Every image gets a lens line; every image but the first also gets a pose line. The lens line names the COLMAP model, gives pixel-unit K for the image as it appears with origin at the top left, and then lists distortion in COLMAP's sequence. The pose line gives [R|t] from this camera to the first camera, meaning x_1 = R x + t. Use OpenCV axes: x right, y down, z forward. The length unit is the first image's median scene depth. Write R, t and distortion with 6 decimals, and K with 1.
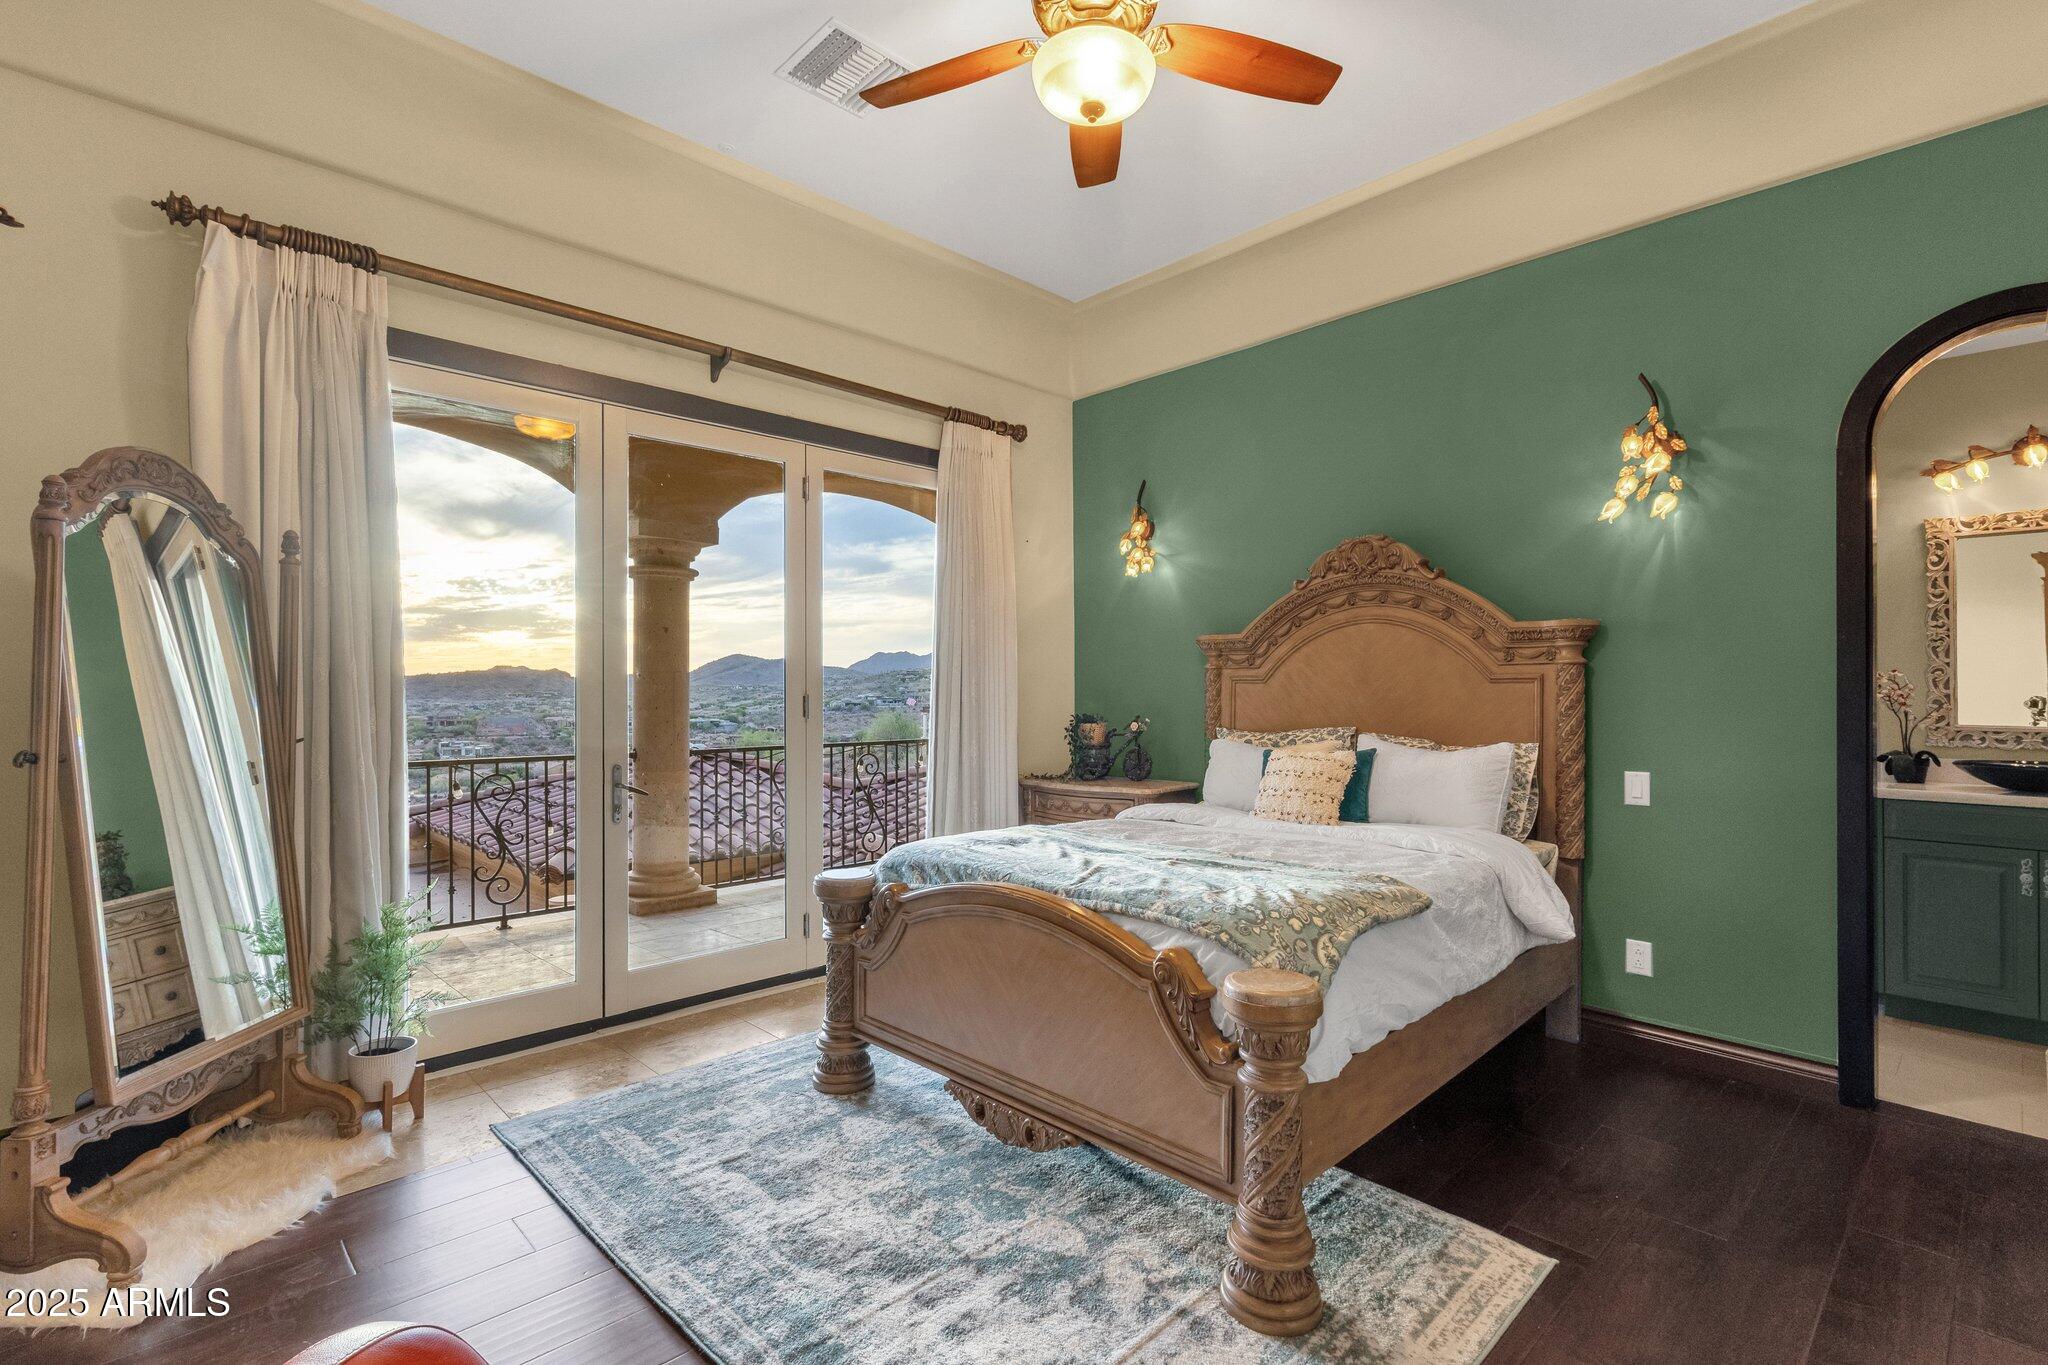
lens RADIAL K [[934.5, 0, 1026.9], [0, 934.5, 684.9], [0, 0, 1]] dist [0.001180, -0.000386]
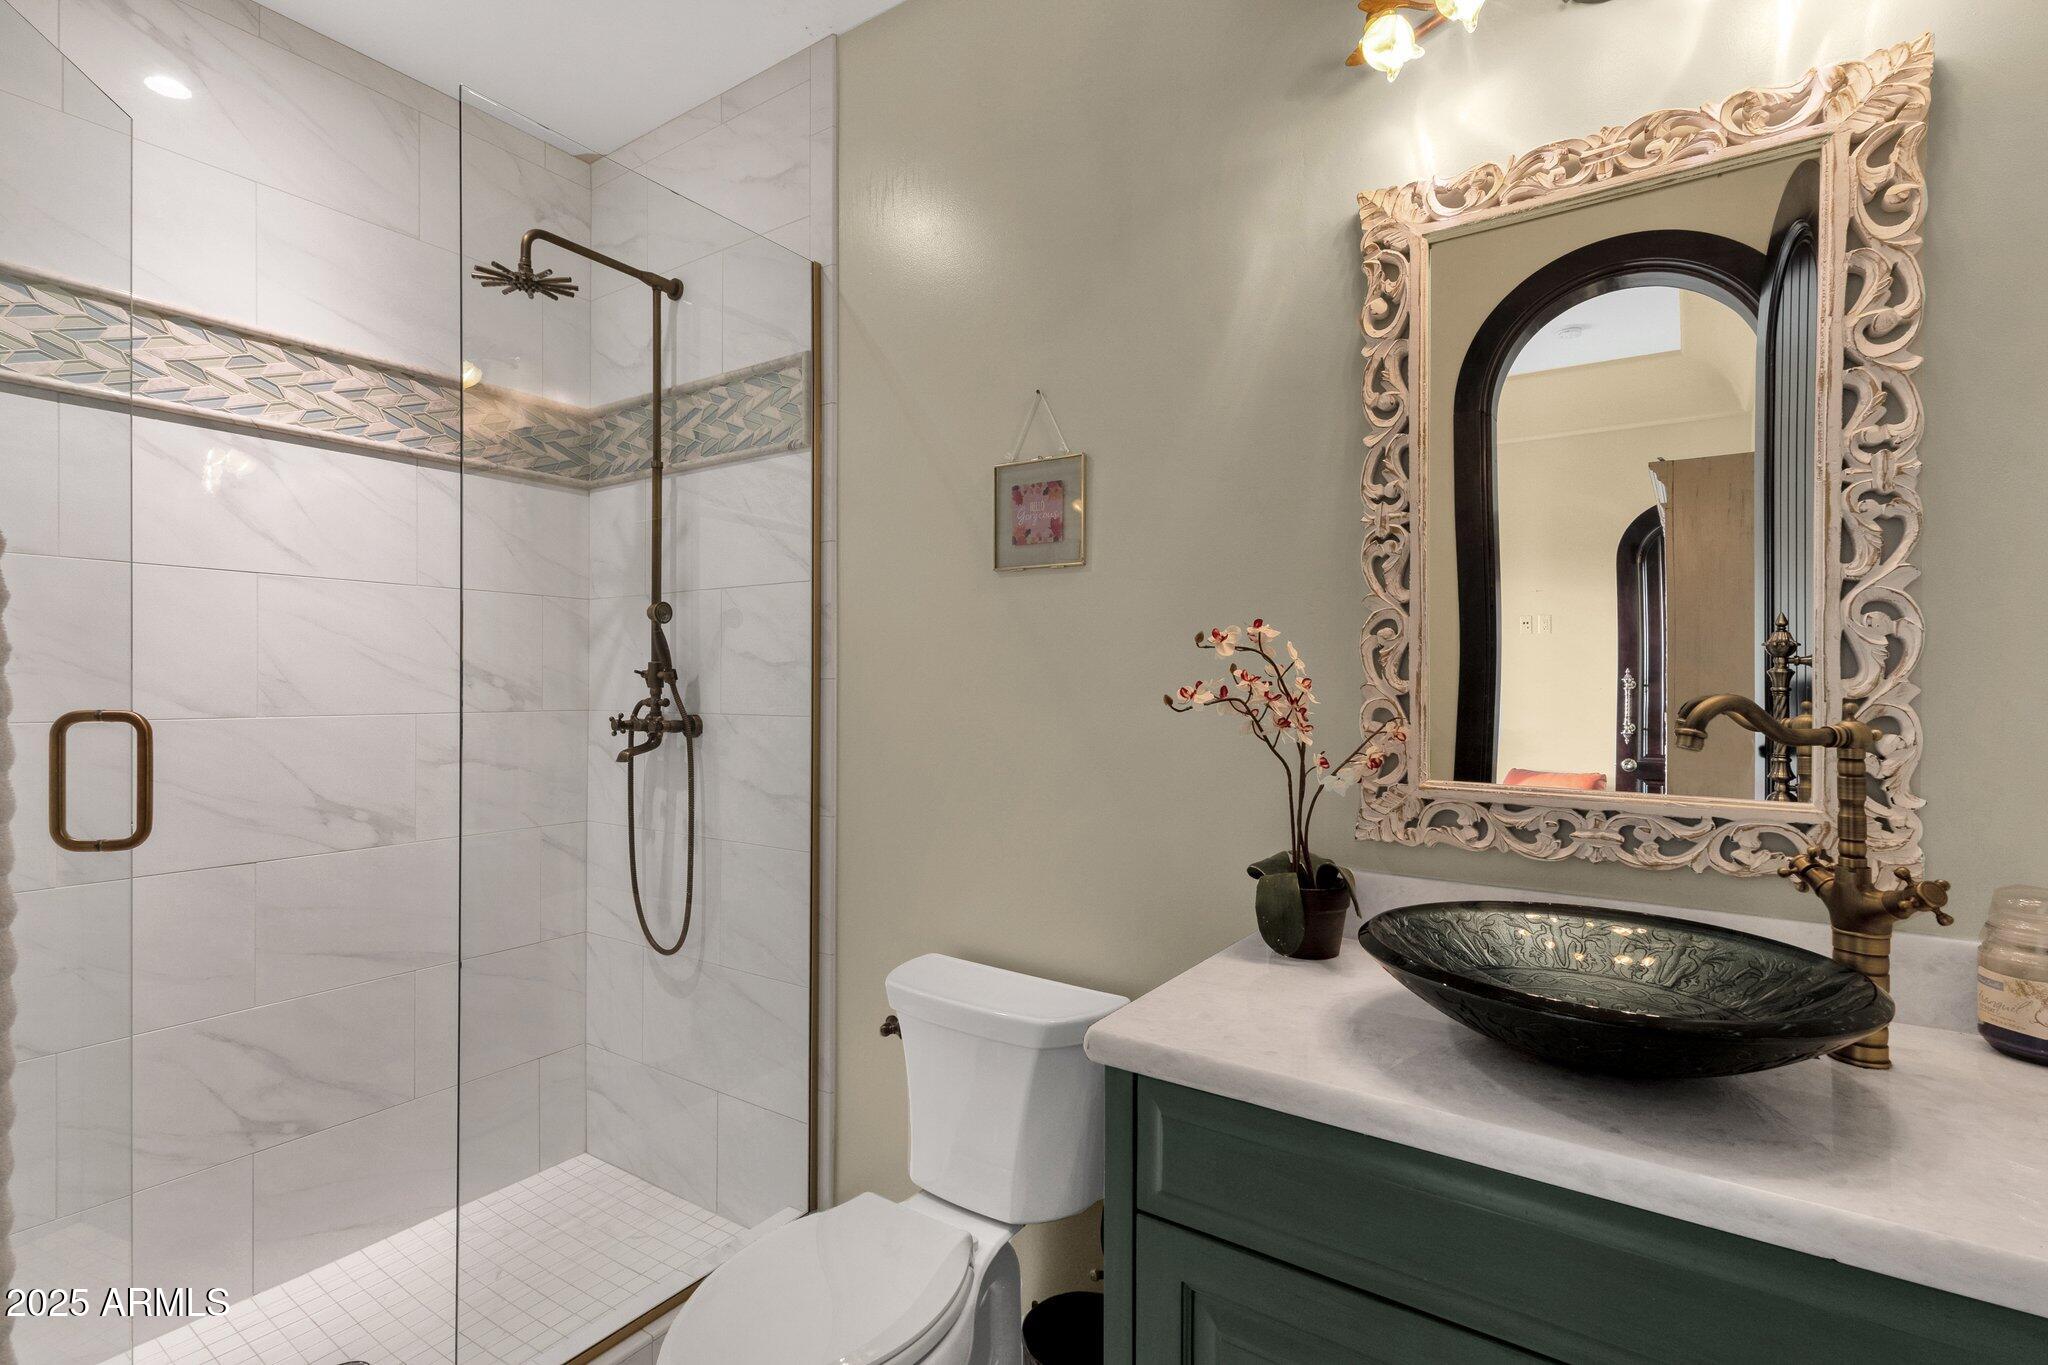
lens RADIAL K [[934.5, 0, 1011.9], [0, 934.5, 690.6], [0, 0, 1]] dist [0.001180, -0.000386]
pose [[0.976991, 0.002559, 0.213264, 0.761490], [-0.003731, 0.999980, 0.005092, 0.007977], [-0.213247, -0.005771, 0.976981, 0.685711]]
